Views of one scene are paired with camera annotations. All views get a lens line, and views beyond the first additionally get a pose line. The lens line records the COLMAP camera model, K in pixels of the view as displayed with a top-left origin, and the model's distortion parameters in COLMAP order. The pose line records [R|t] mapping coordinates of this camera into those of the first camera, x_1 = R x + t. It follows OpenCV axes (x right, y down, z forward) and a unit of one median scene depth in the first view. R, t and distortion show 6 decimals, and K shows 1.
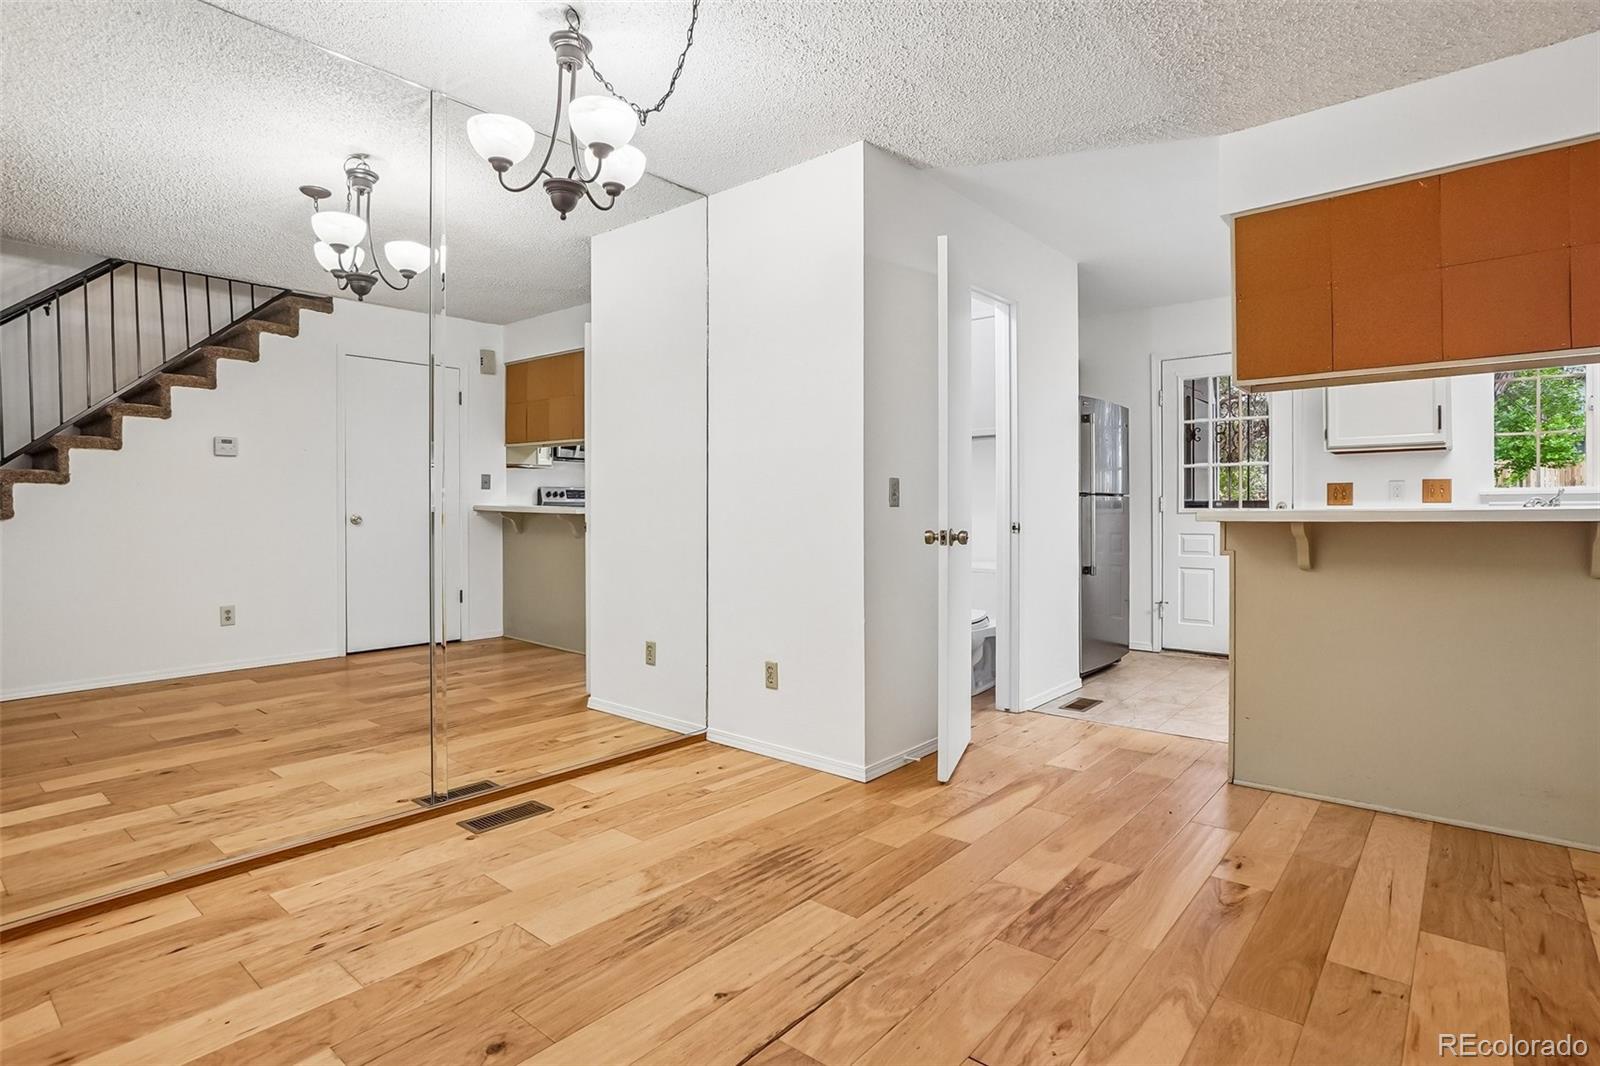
lens RADIAL K [[821.6, 0, 798.4], [0, 821.6, 510.2], [0, 0, 1]] dist [-0.045236, 0.022632]
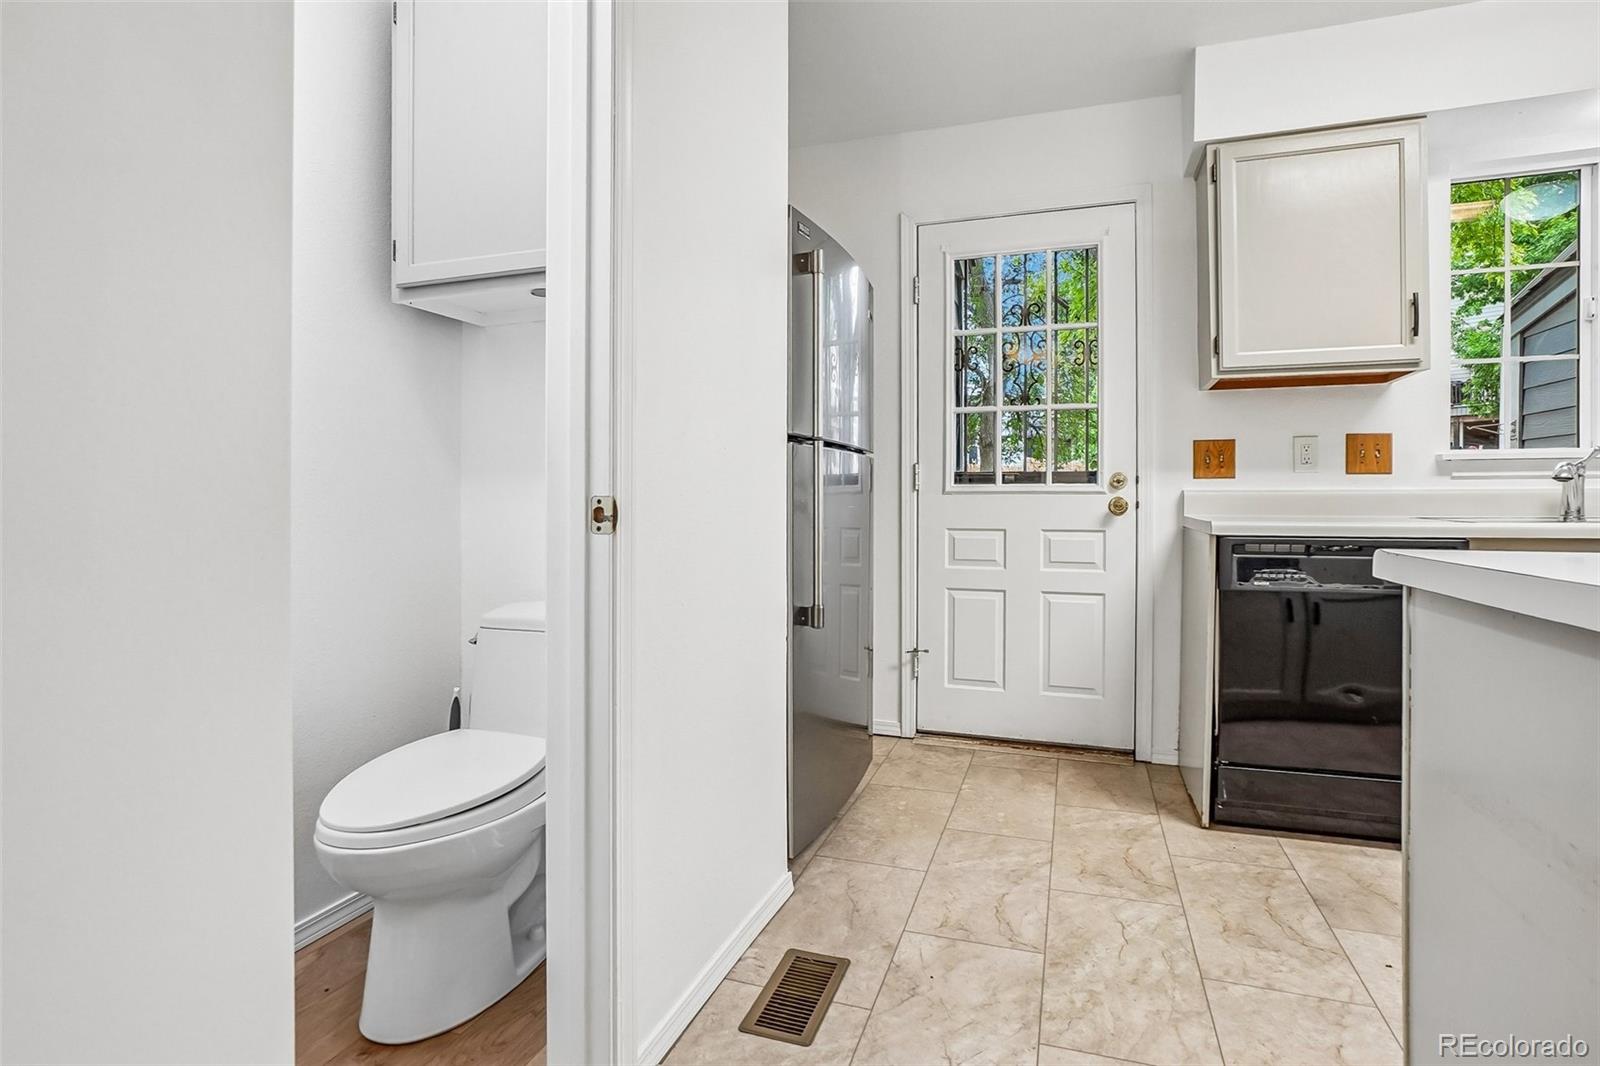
lens RADIAL K [[833.3, 0, 792.4], [0, 833.3, 504.9], [0, 0, 1]] dist [-0.047156, 0.024478]
pose [[0.933506, 0.004926, 0.358529, 0.319457], [-0.005093, 0.999987, -0.000478, 0.025862], [-0.358526, -0.001380, 0.933519, 0.995747]]
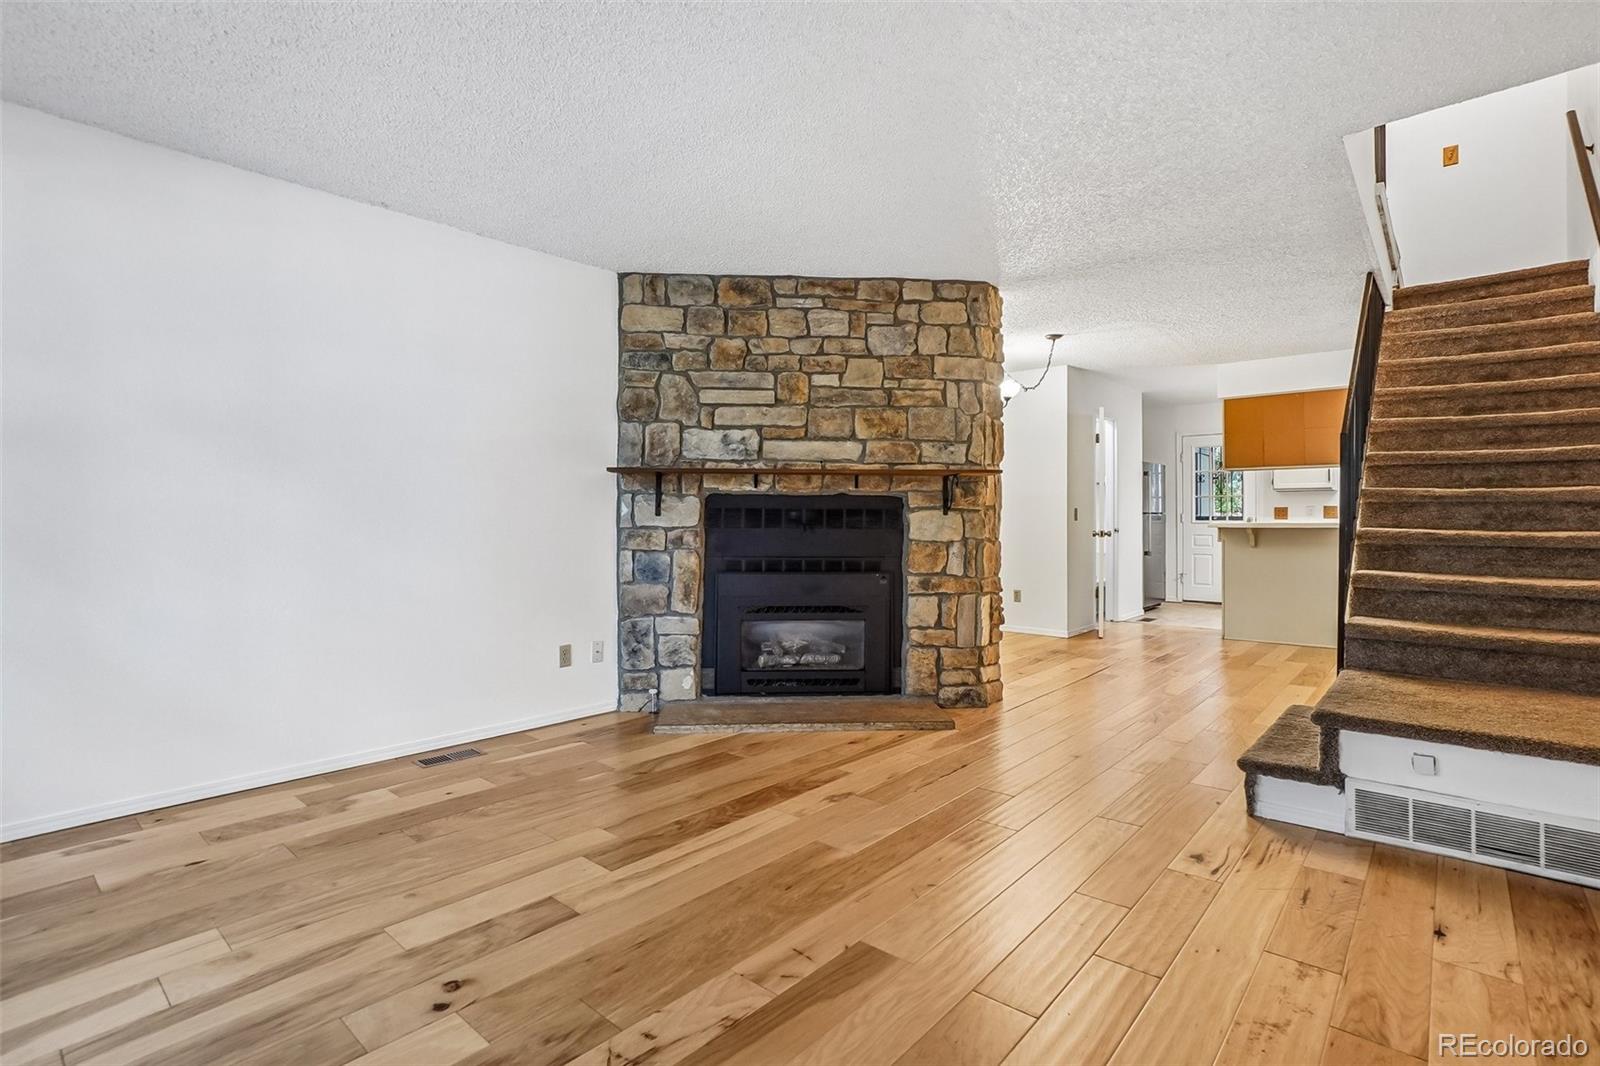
lens RADIAL K [[773.7, 0, 800.8], [0, 773.7, 509.2], [0, 0, 1]] dist [-0.054197, 0.021499]
pose [[0.999876, 0.006008, -0.014580, -0.717355], [-0.006146, 0.999936, -0.009449, -0.011438], [0.014523, 0.009537, 0.999849, -1.340515]]
